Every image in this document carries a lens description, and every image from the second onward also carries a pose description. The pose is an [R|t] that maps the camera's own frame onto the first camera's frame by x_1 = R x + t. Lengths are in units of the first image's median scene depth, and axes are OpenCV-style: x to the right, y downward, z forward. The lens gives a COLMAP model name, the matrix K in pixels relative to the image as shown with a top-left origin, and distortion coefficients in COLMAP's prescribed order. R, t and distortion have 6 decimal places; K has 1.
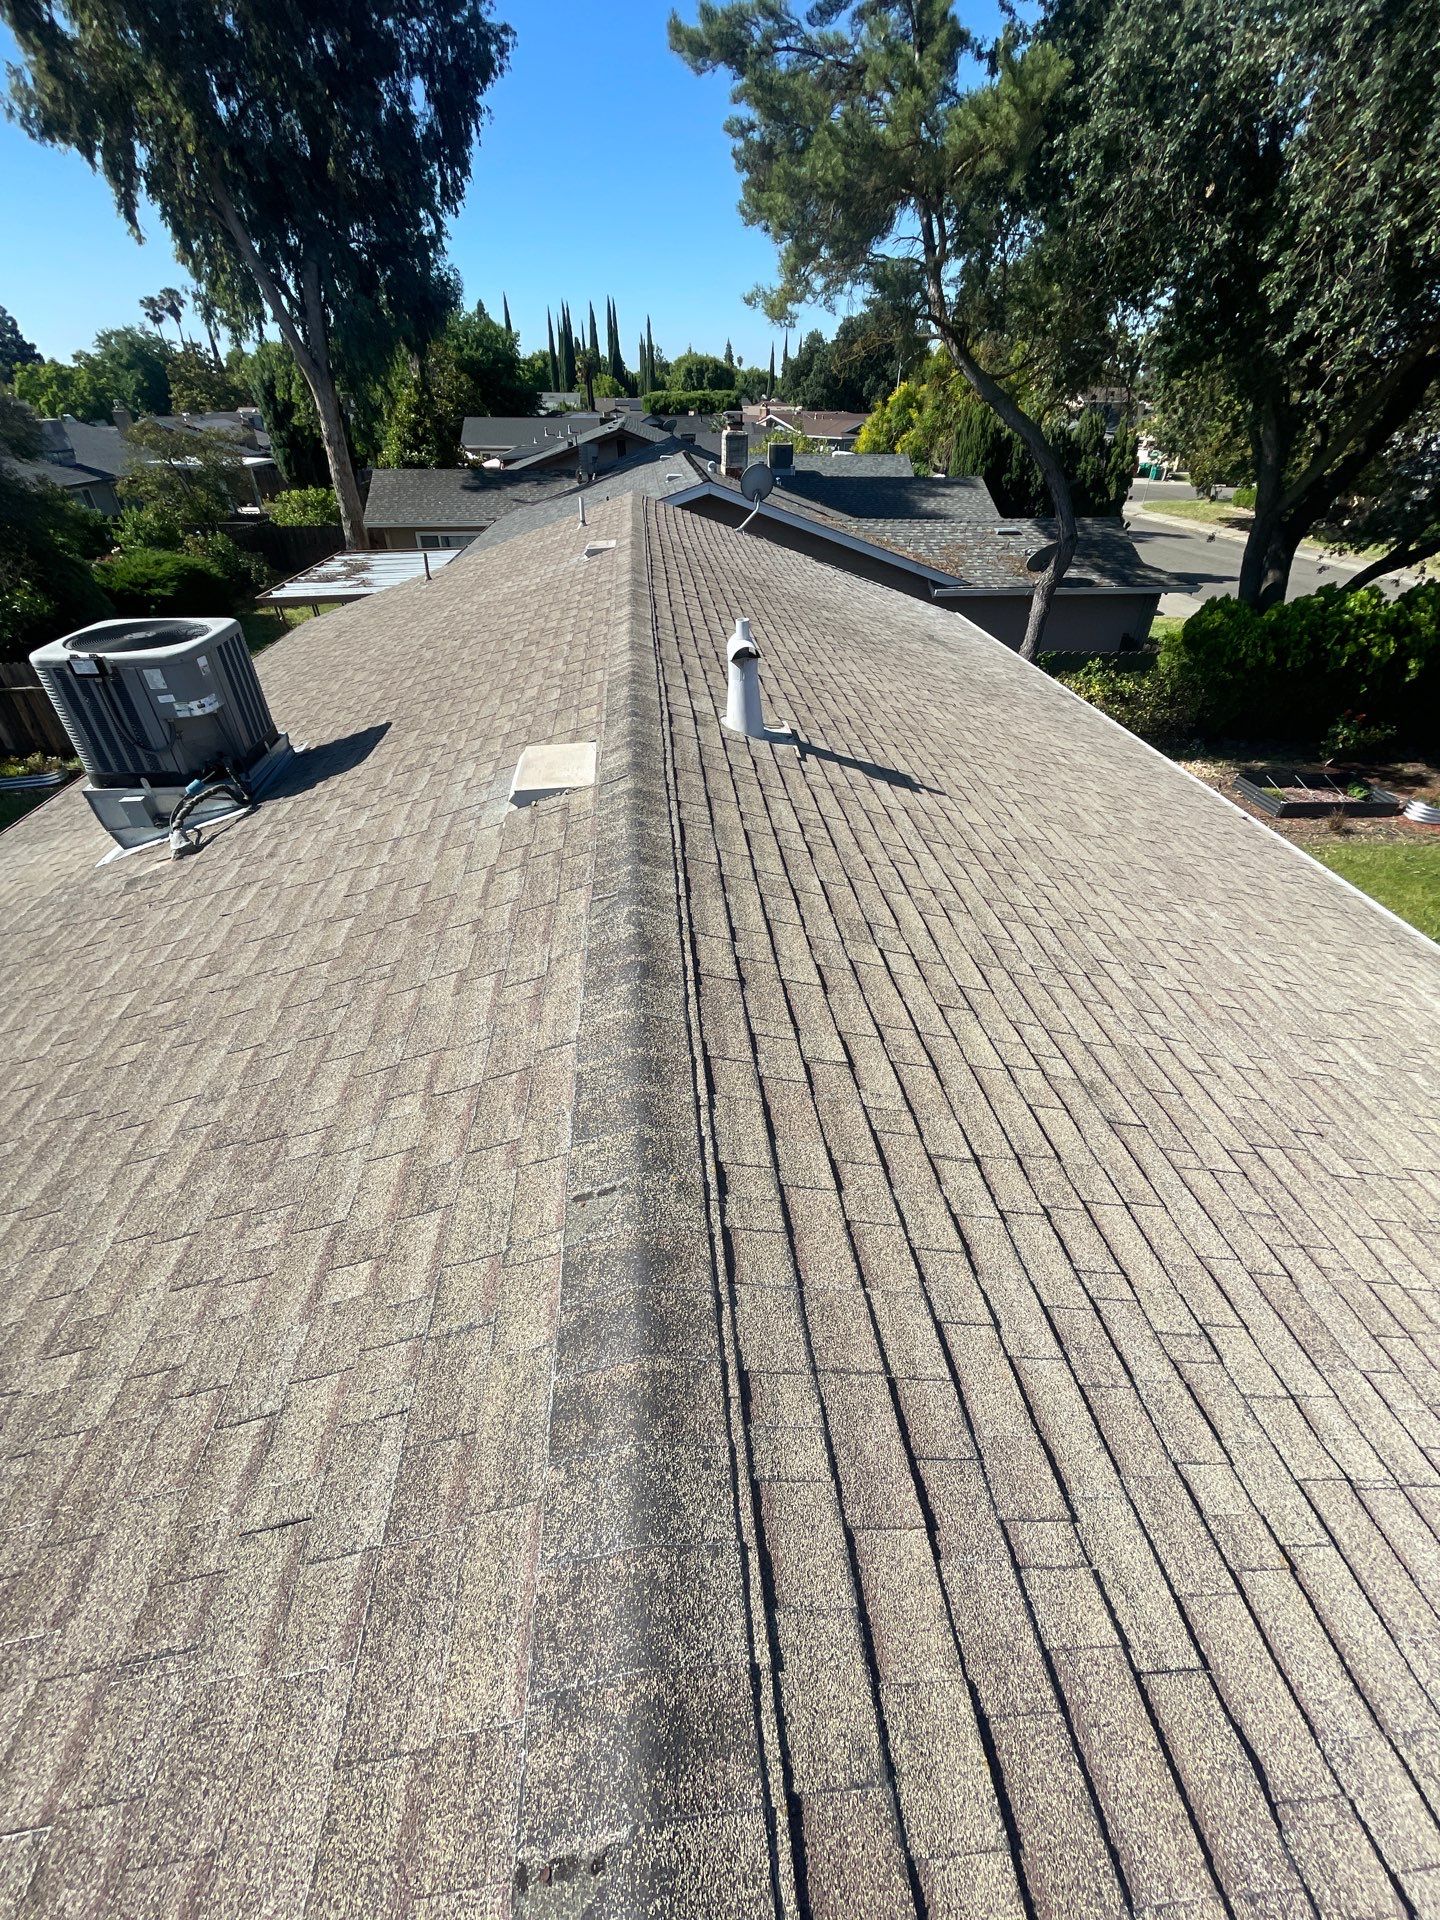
lens RADIAL K [[764.3, 0, 720.5], [0, 764.3, 969.2], [0, 0, 1]] dist [-0.006703, 0.000239]
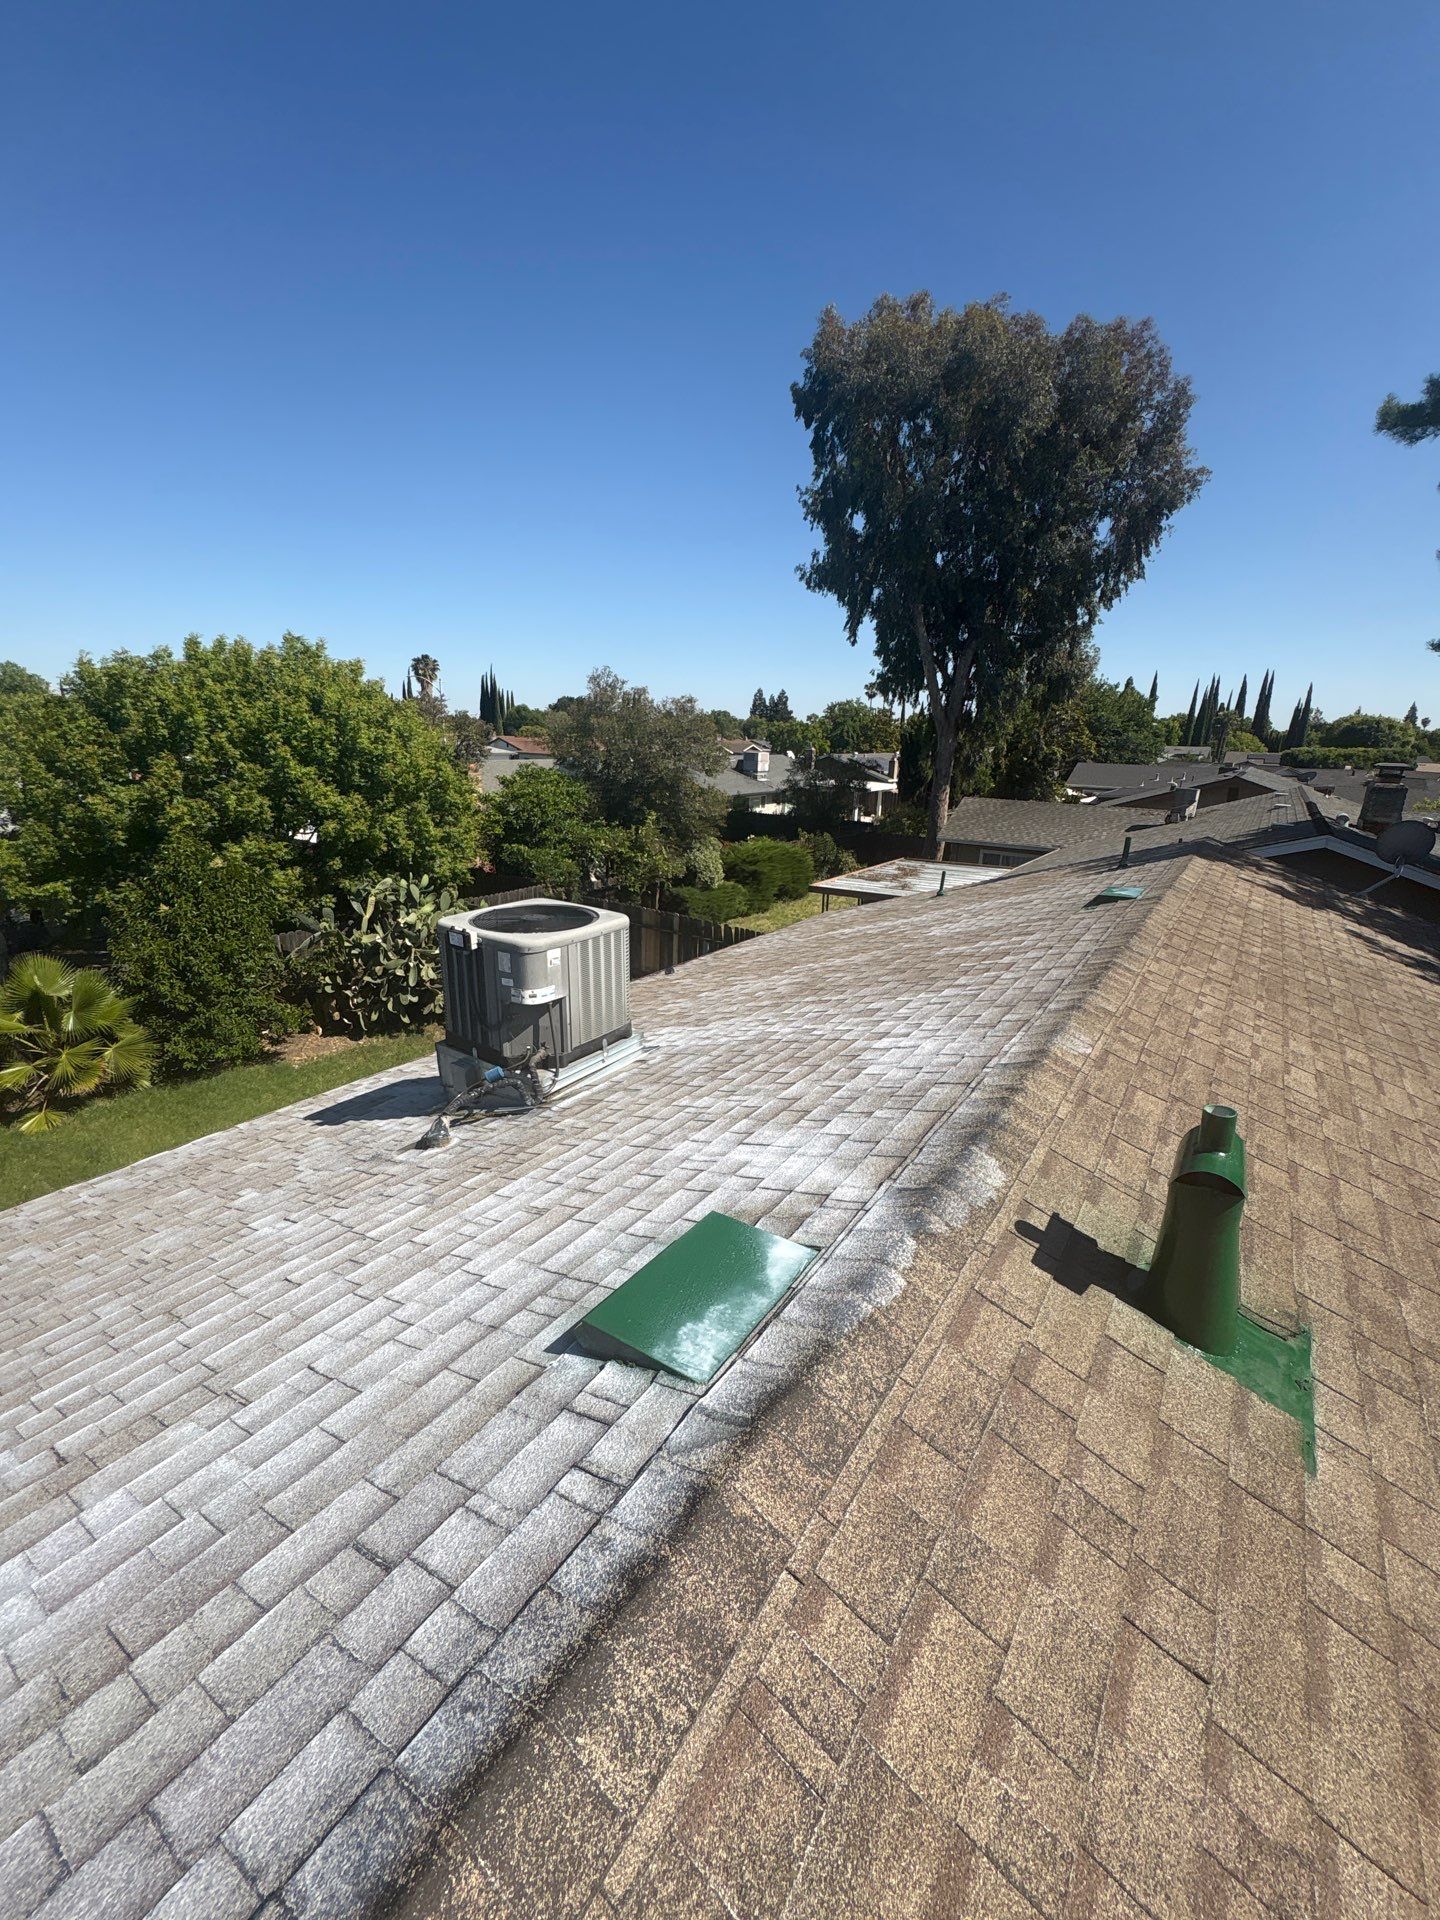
lens RADIAL K [[764.3, 0, 720.8], [0, 764.3, 969.2], [0, 0, 1]] dist [-0.006703, 0.000239]
pose [[0.762756, 0.196663, -0.616058, 0.015410], [-0.401473, 0.890831, -0.212695, -0.077642], [0.506974, 0.409565, 0.758442, 0.115548]]
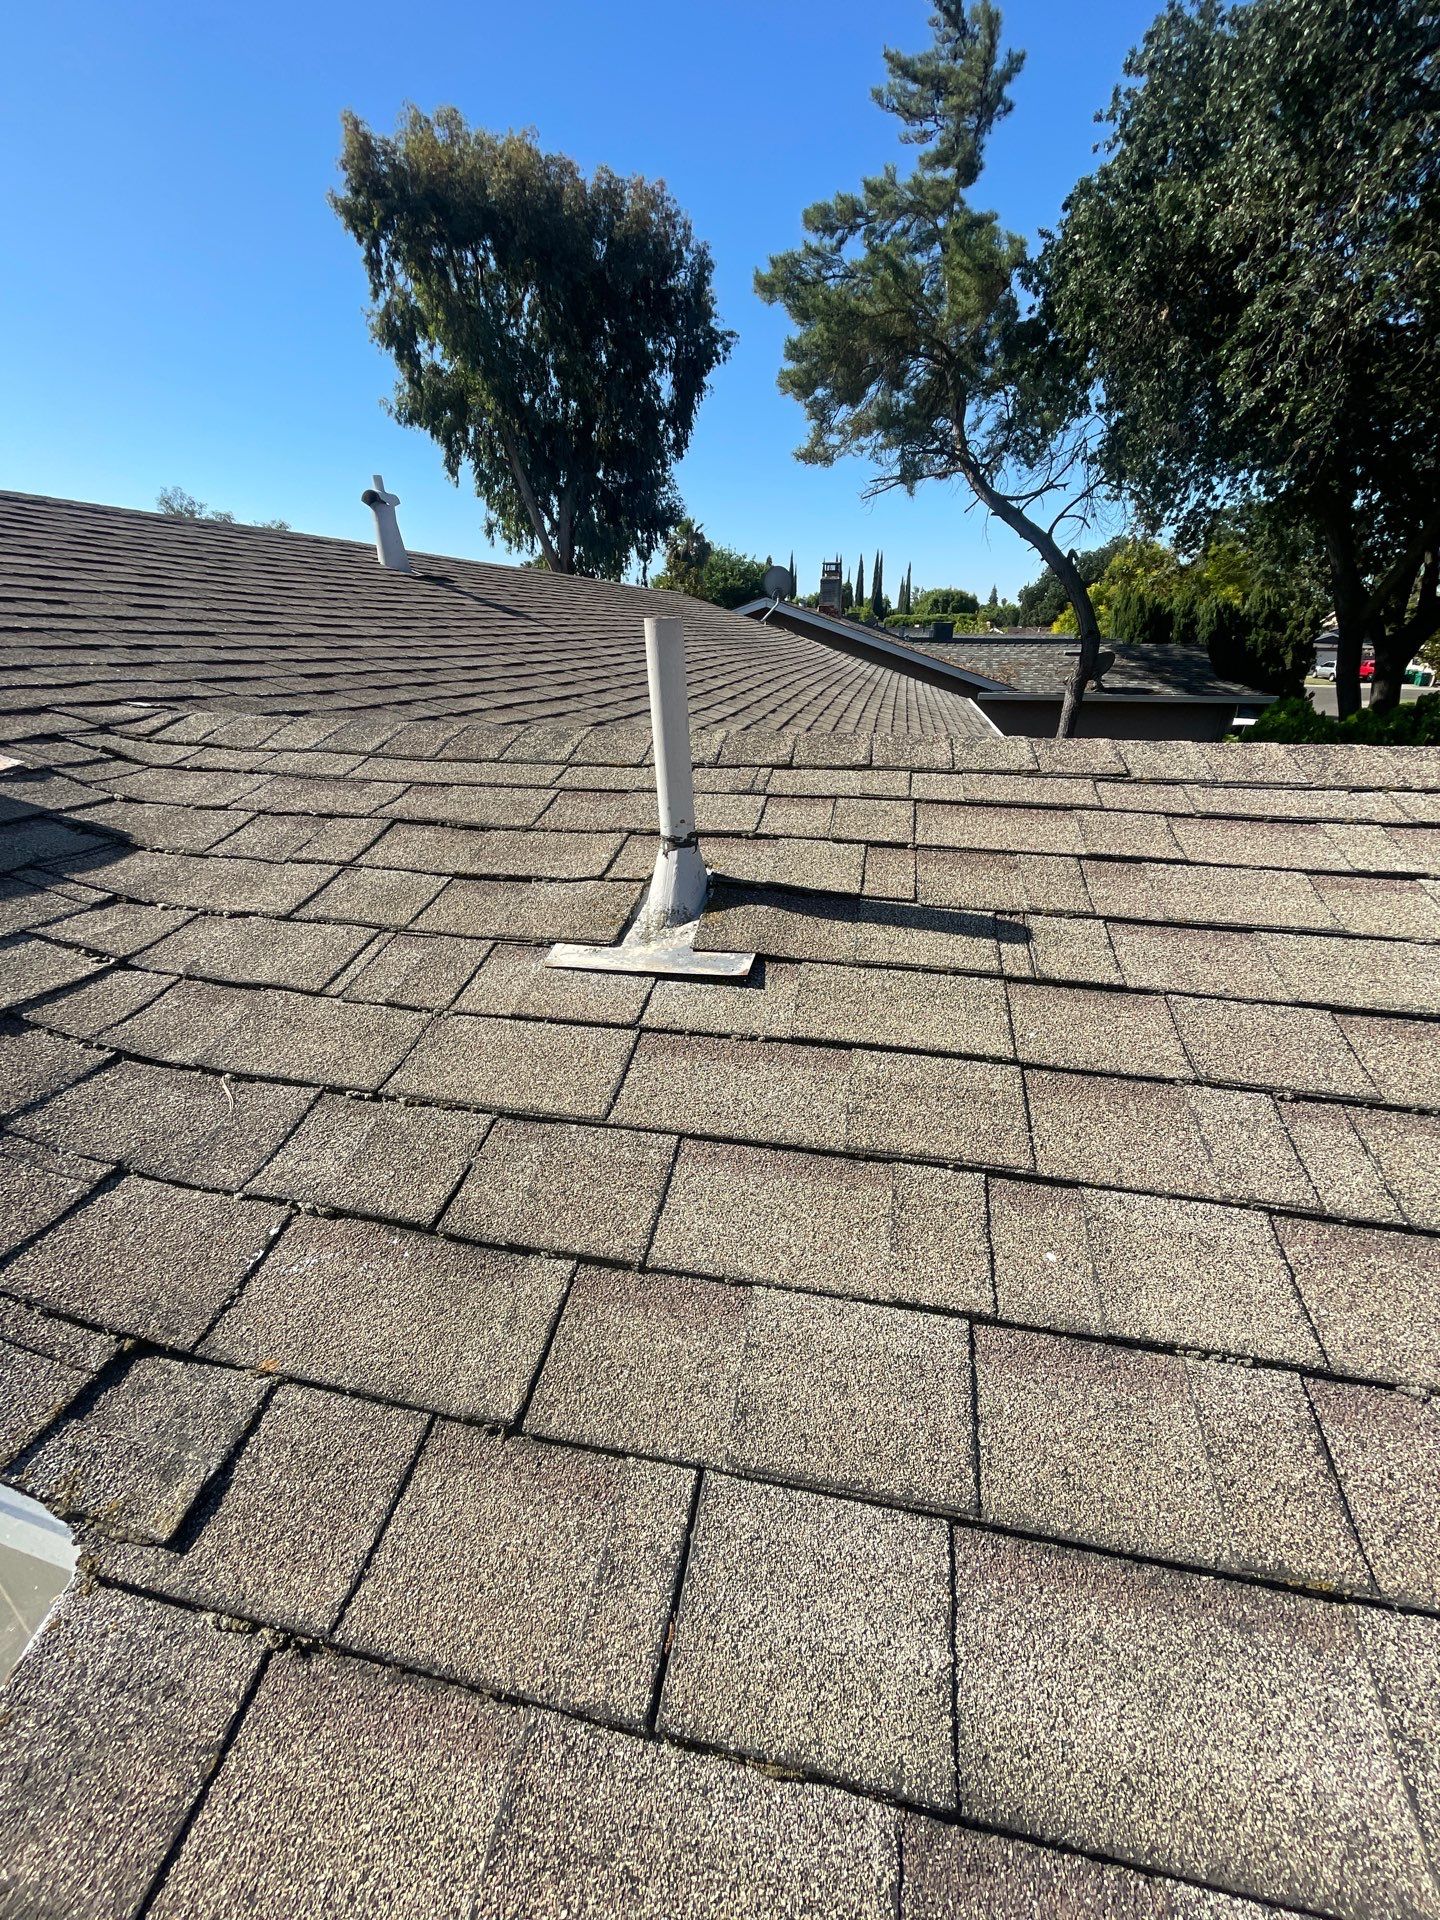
lens RADIAL K [[764.3, 0, 724.1], [0, 764.3, 969.0], [0, 0, 1]] dist [-0.006703, 0.000239]
pose [[0.954261, 0.114354, -0.276242, 0.266965], [-0.174377, 0.963409, -0.203557, 0.133866], [0.242857, 0.242417, 0.939284, 0.023483]]
